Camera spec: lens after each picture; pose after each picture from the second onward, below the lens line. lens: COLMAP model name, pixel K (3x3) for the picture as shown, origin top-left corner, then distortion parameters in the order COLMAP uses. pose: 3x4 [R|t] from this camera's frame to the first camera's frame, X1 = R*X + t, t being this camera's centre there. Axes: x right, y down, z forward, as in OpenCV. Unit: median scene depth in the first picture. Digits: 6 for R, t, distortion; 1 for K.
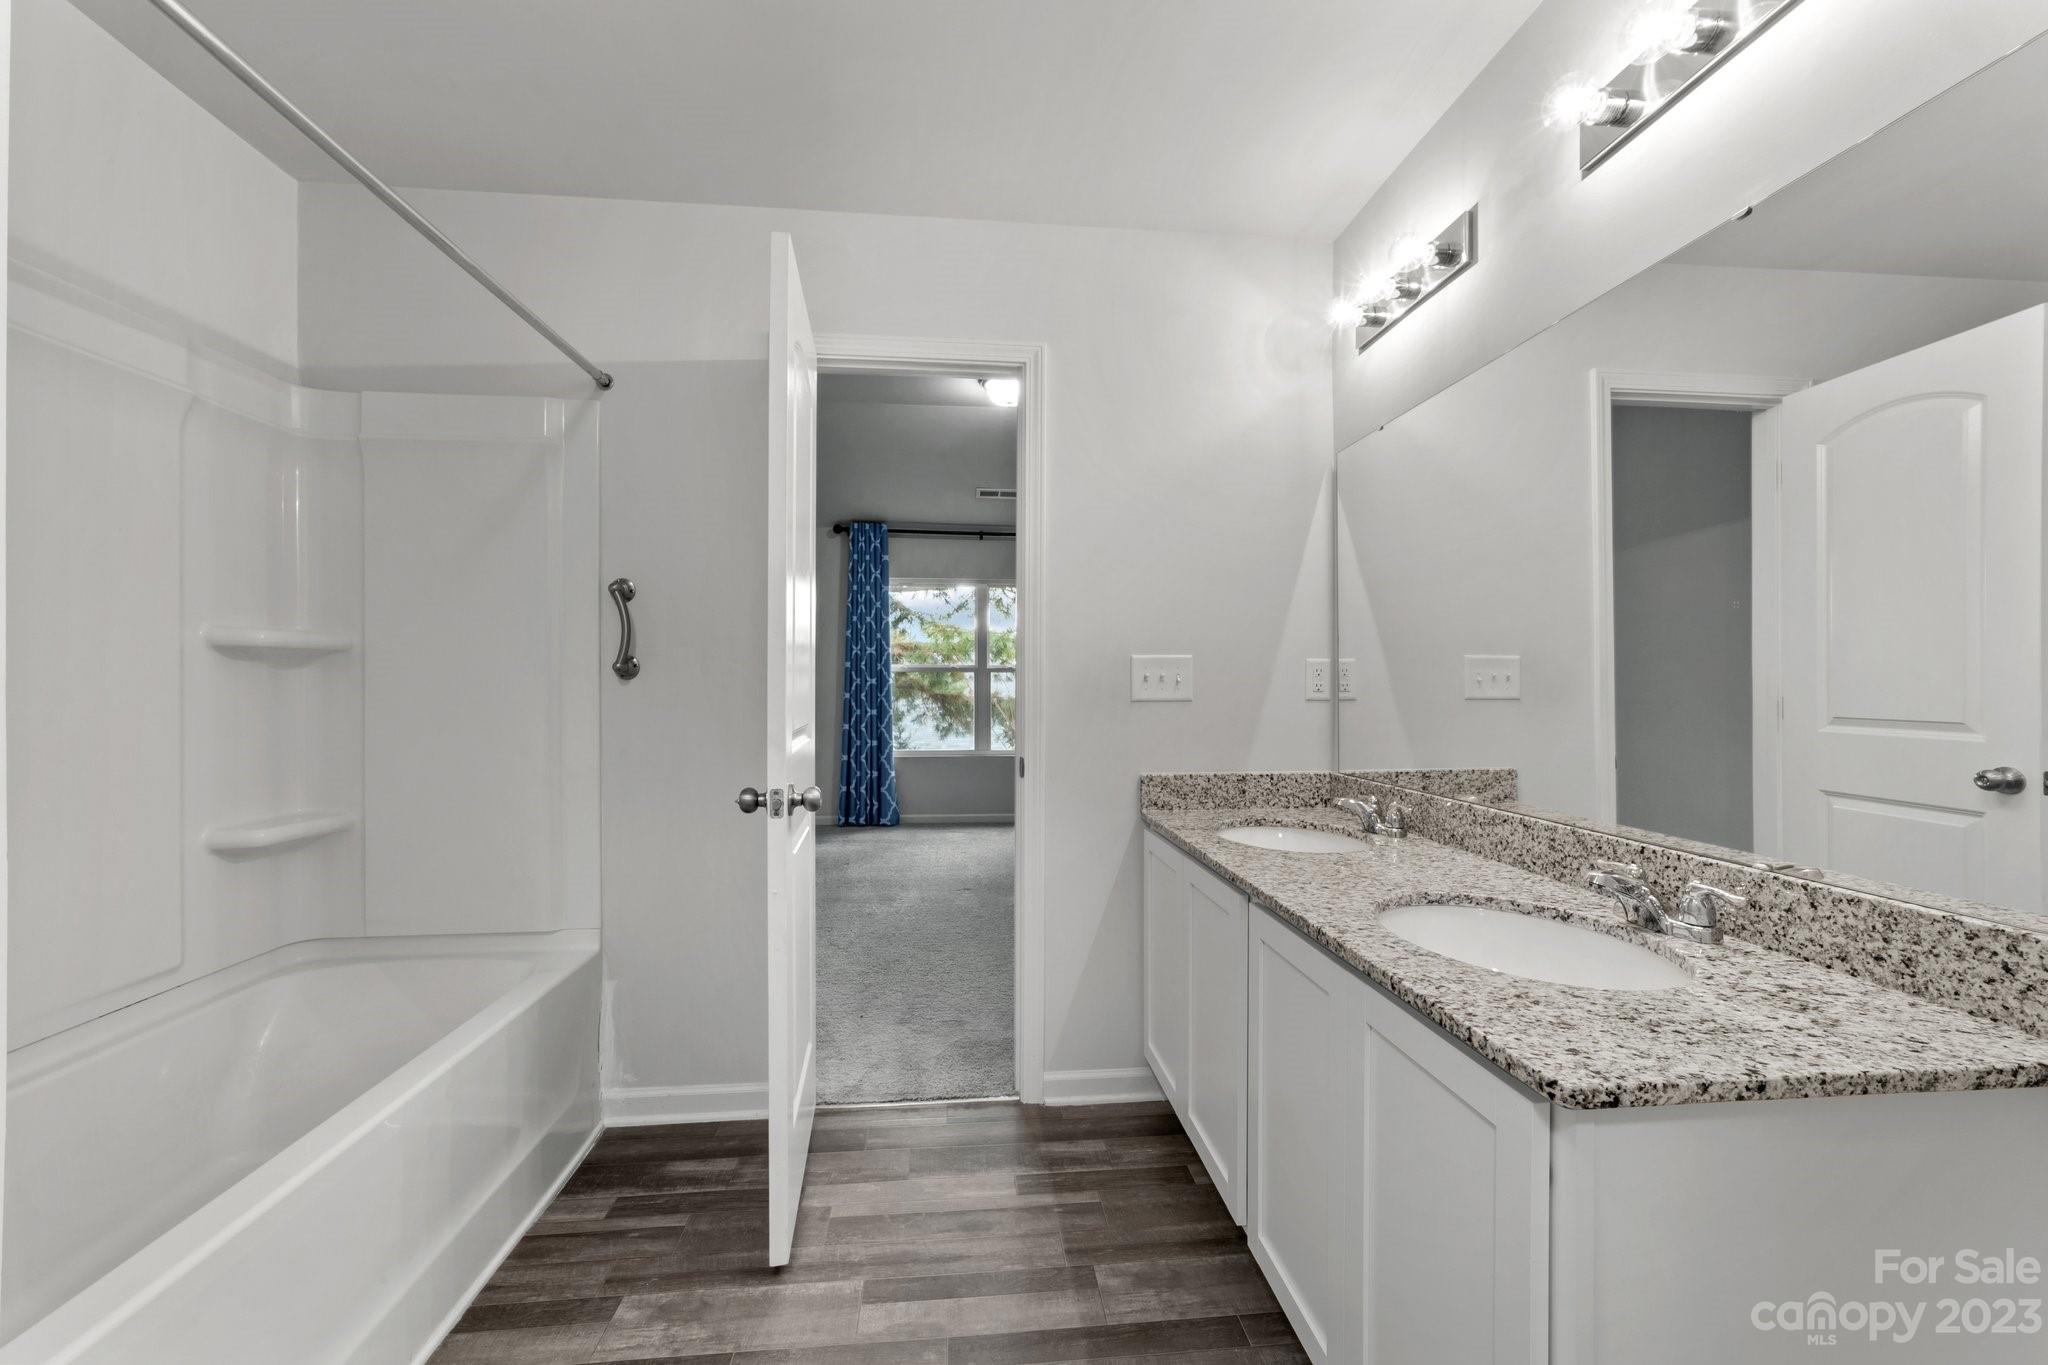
lens RADIAL K [[790.2, 0, 1014.0], [0, 790.2, 689.2], [0, 0, 1]] dist [-0.015111, 0.007302]
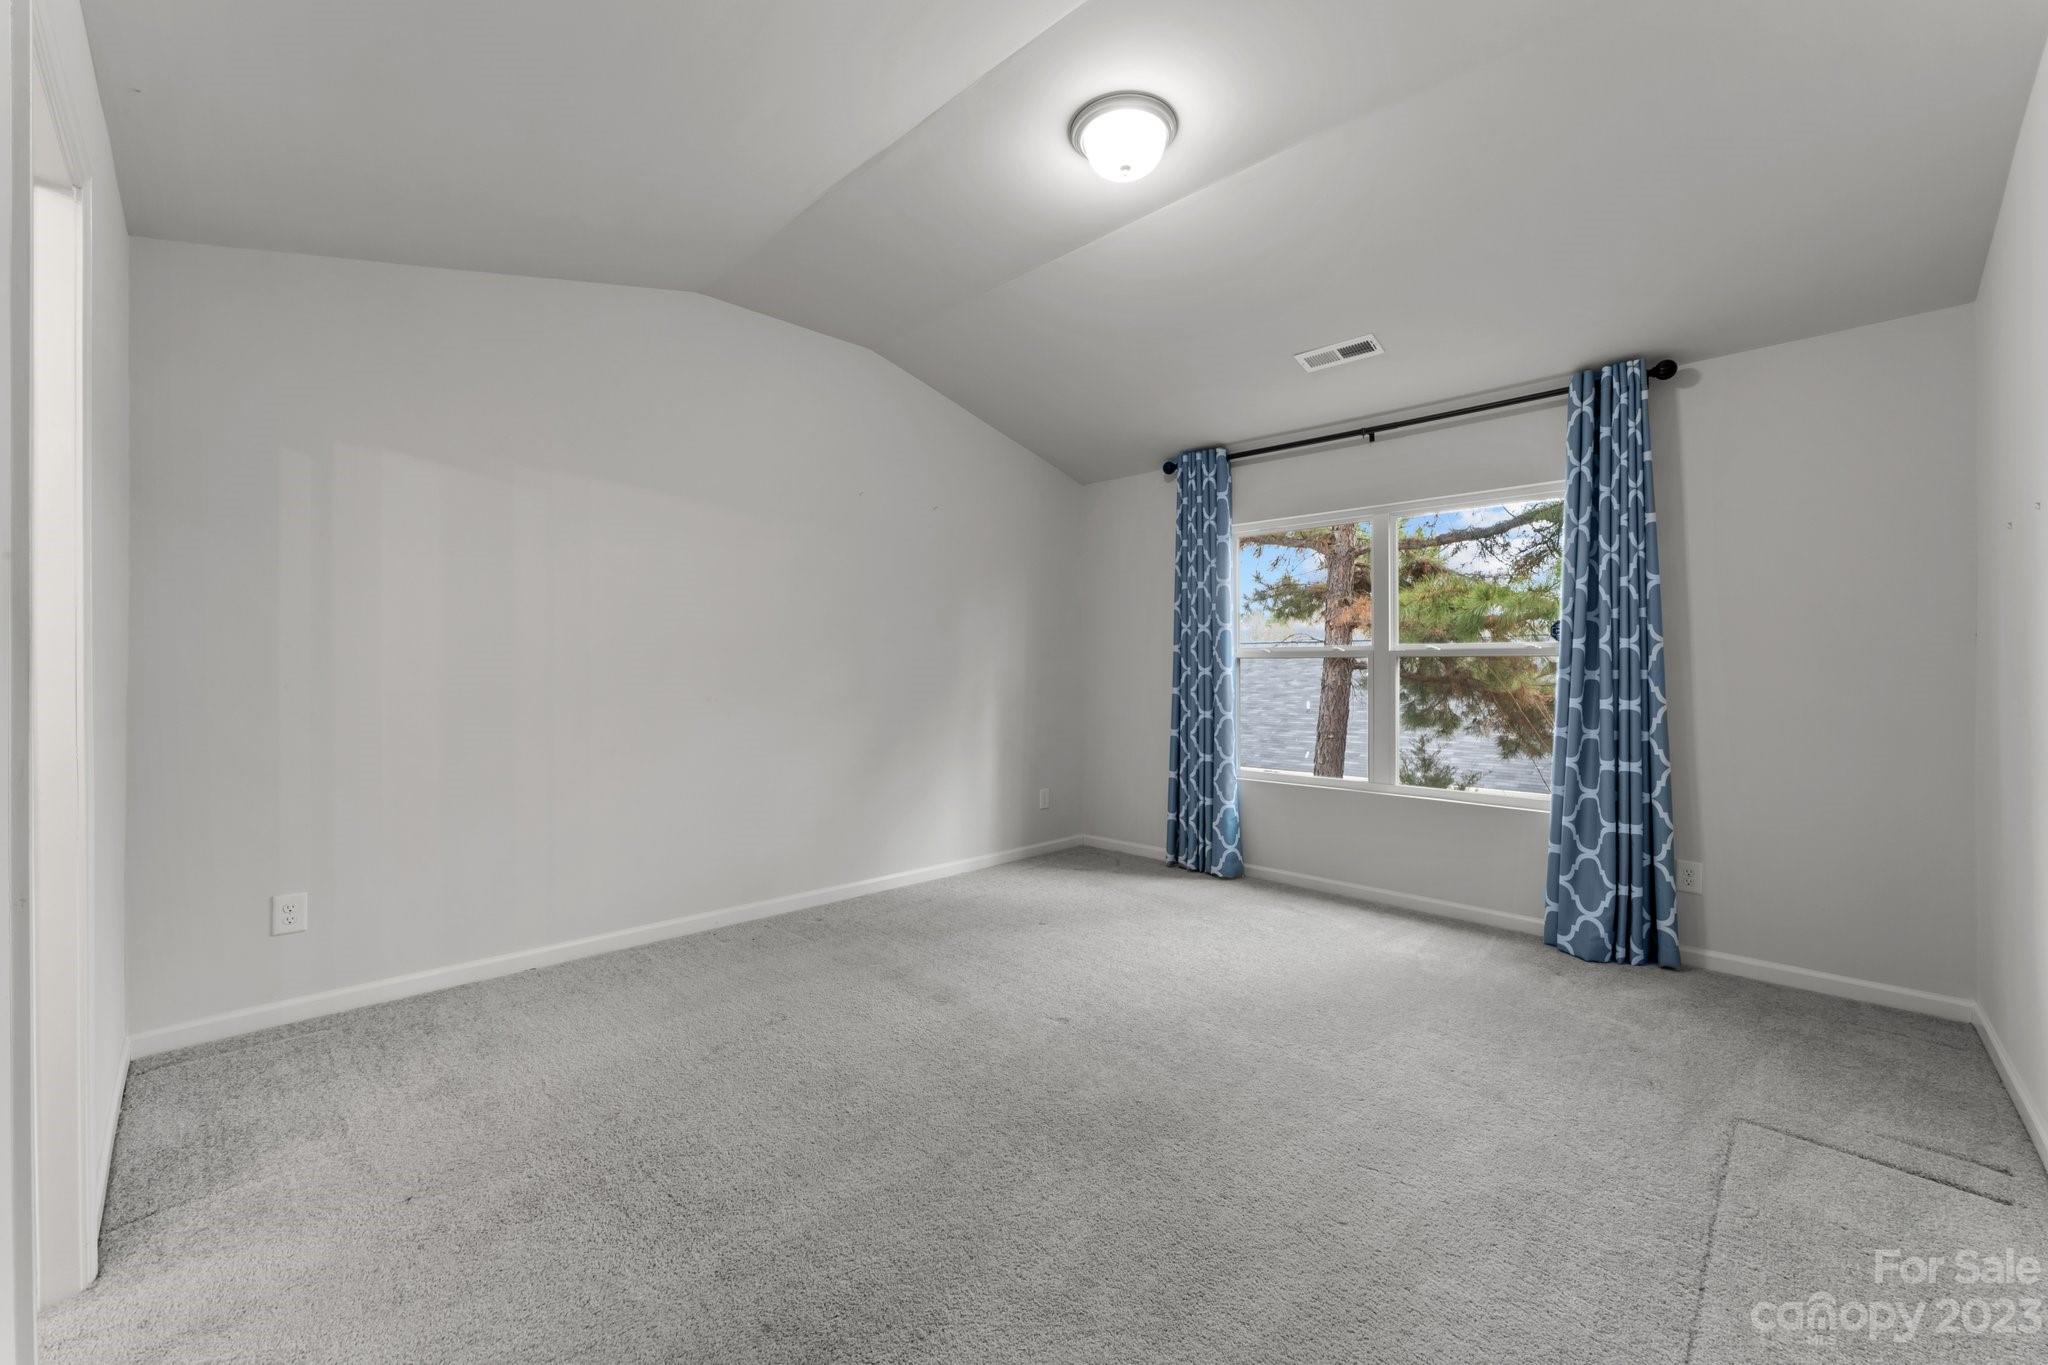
lens RADIAL K [[790.2, 0, 1024.9], [0, 790.2, 677.3], [0, 0, 1]] dist [-0.015111, 0.007302]
pose [[0.654696, -0.000172, -0.755892, 0.254225], [-0.007864, 0.999944, -0.007038, 0.001886], [0.755852, 0.010552, 0.654658, 0.409190]]
